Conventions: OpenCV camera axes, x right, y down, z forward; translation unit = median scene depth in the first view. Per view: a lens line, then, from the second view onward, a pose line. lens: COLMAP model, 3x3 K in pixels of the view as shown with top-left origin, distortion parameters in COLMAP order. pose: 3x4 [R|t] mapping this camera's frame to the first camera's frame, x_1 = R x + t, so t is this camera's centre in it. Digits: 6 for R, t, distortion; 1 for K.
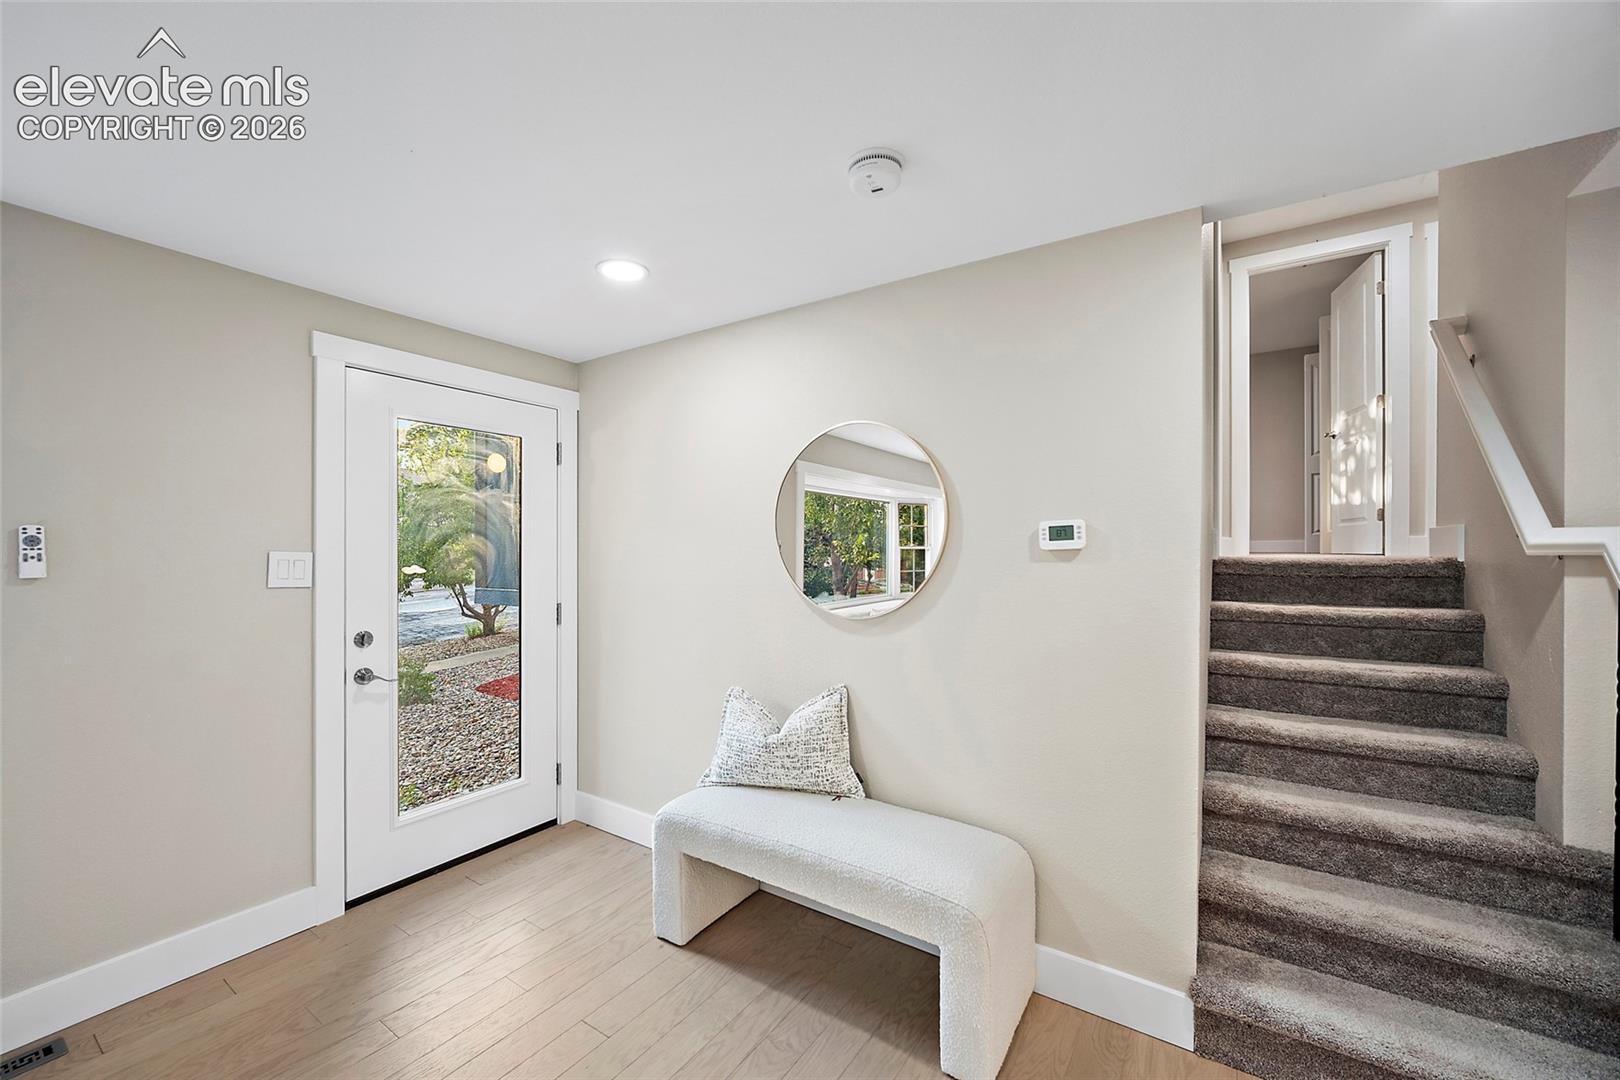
lens RADIAL K [[637.9, 0, 798.9], [0, 637.9, 545.5], [0, 0, 1]] dist [-0.005770, 0.000462]
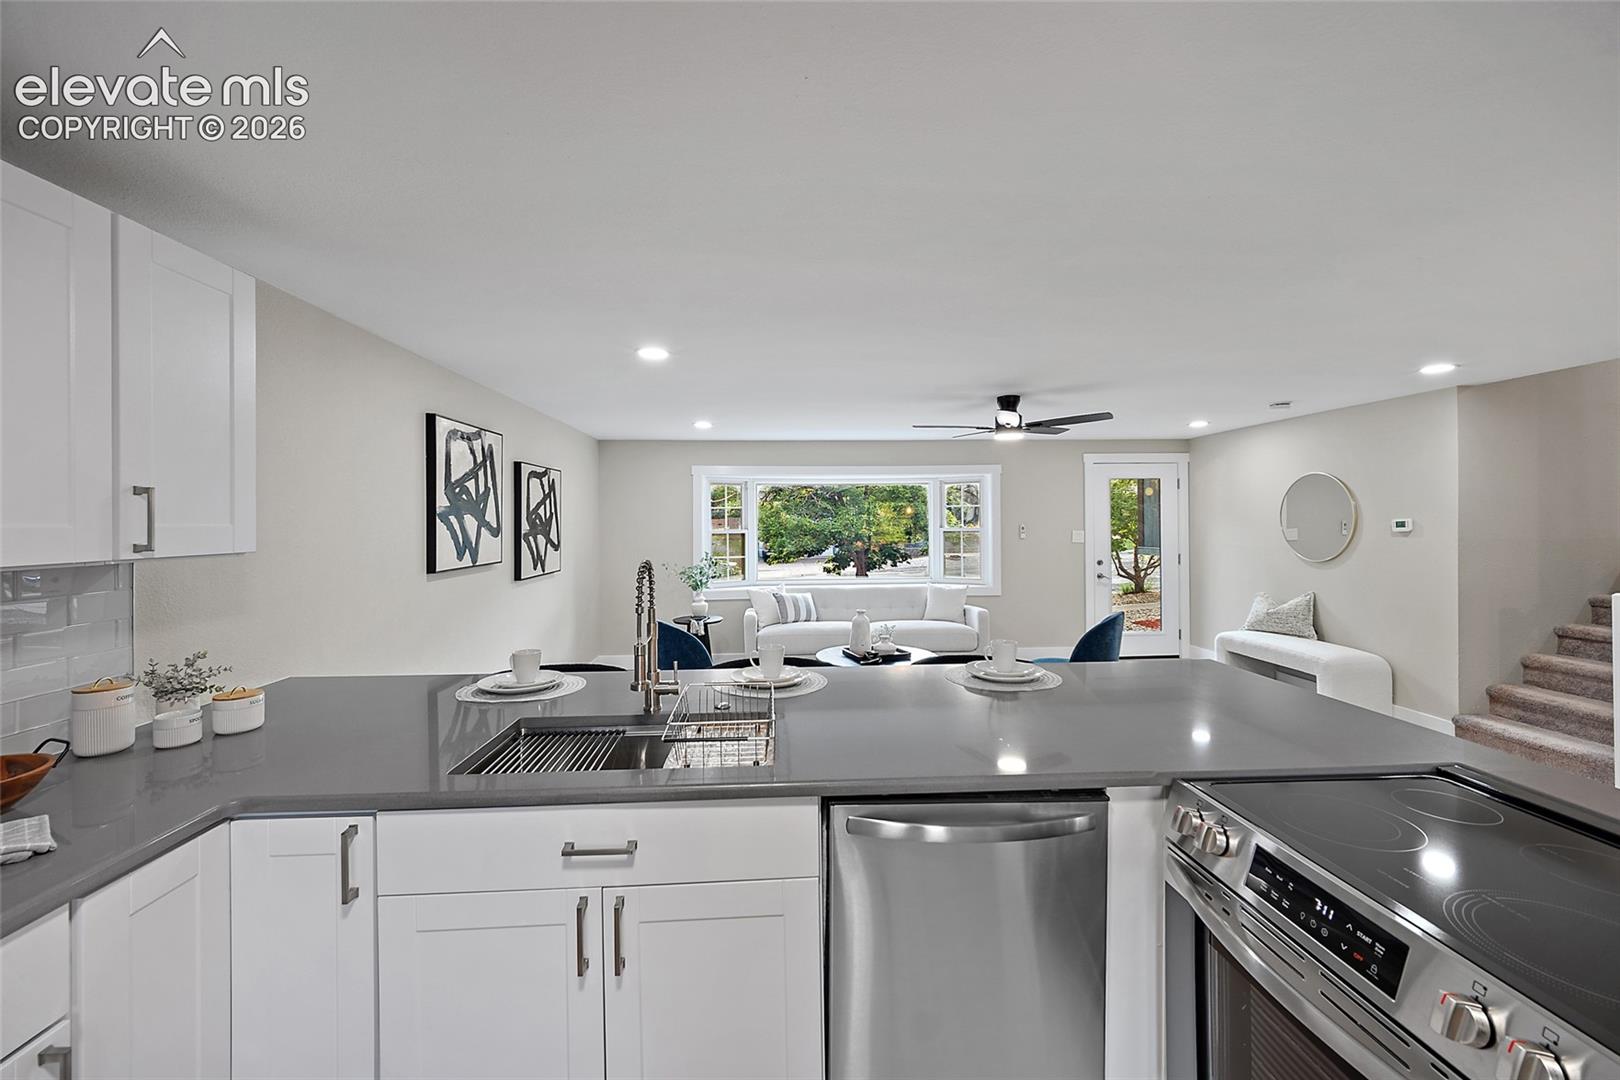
lens RADIAL K [[637.9, 0, 811.2], [0, 637.9, 520.3], [0, 0, 1]] dist [-0.005770, 0.000462]
pose [[0.603955, -0.008548, -0.796972, 0.790587], [0.012220, 0.999924, -0.001464, -0.047297], [0.796925, -0.008855, 0.604014, -1.732409]]
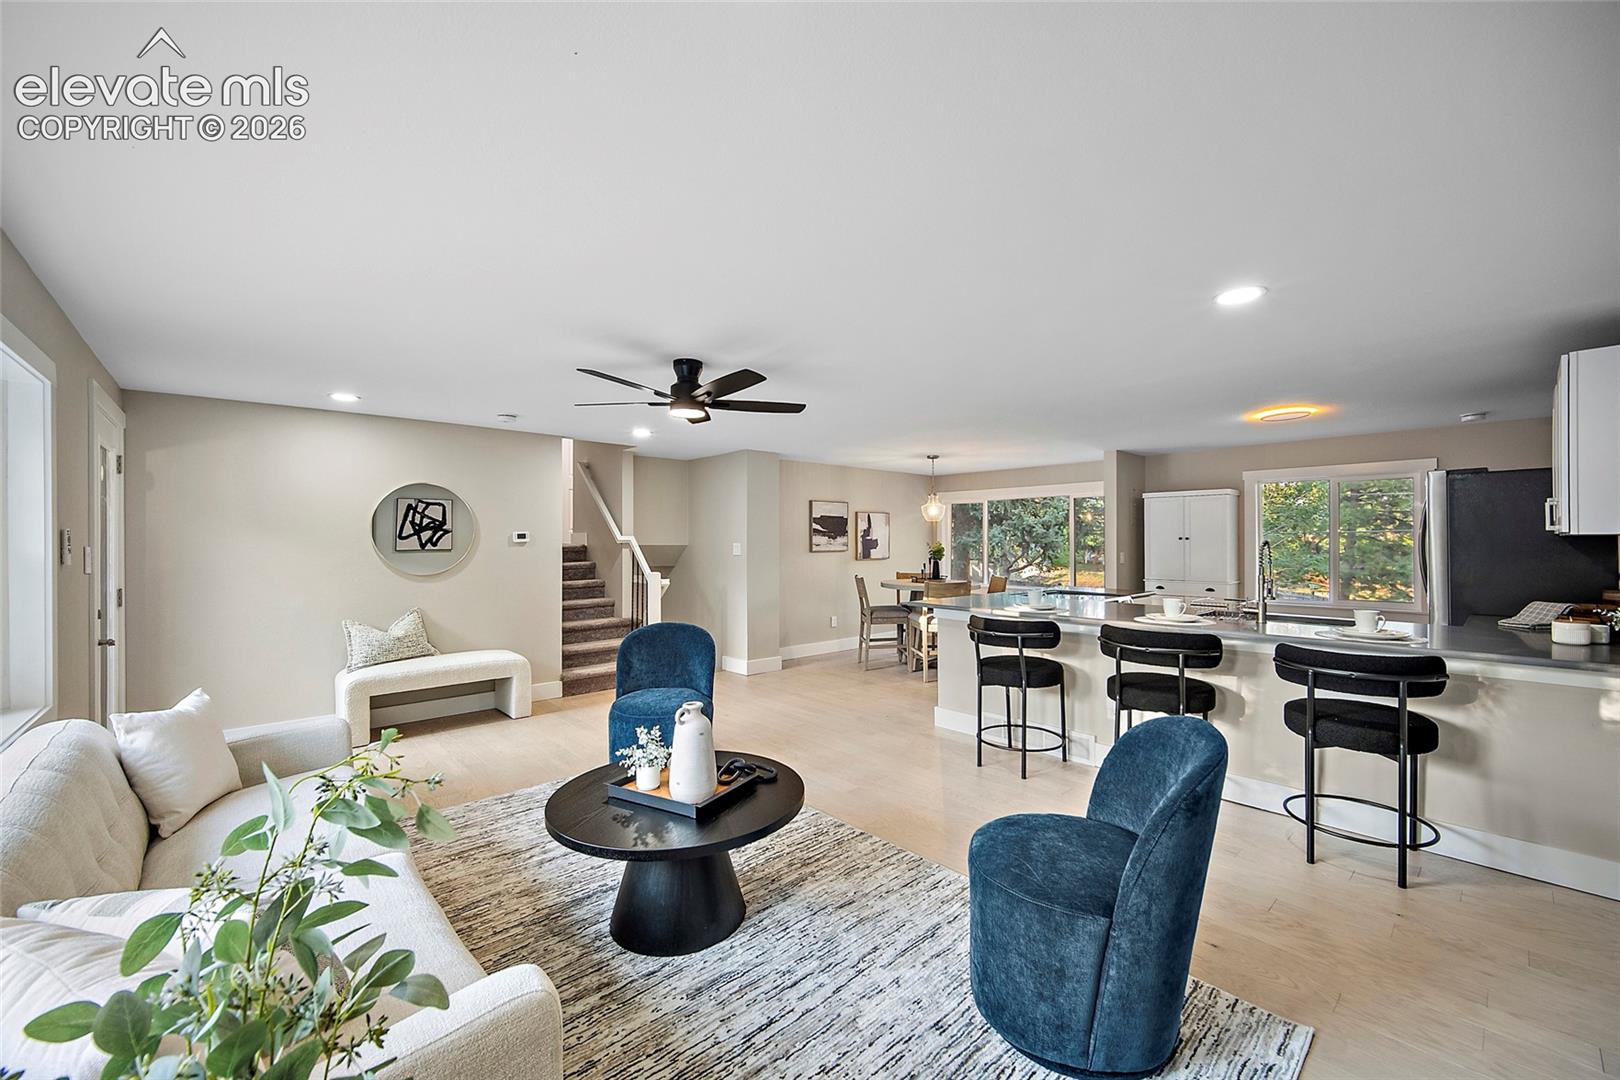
lens RADIAL K [[637.9, 0, 807.0], [0, 637.9, 542.7], [0, 0, 1]] dist [-0.005770, 0.000462]
pose [[0.248289, -0.009356, 0.968641, -1.655366], [0.004969, 0.999953, 0.008384, -0.007133], [-0.968673, 0.002732, 0.248324, -0.761526]]
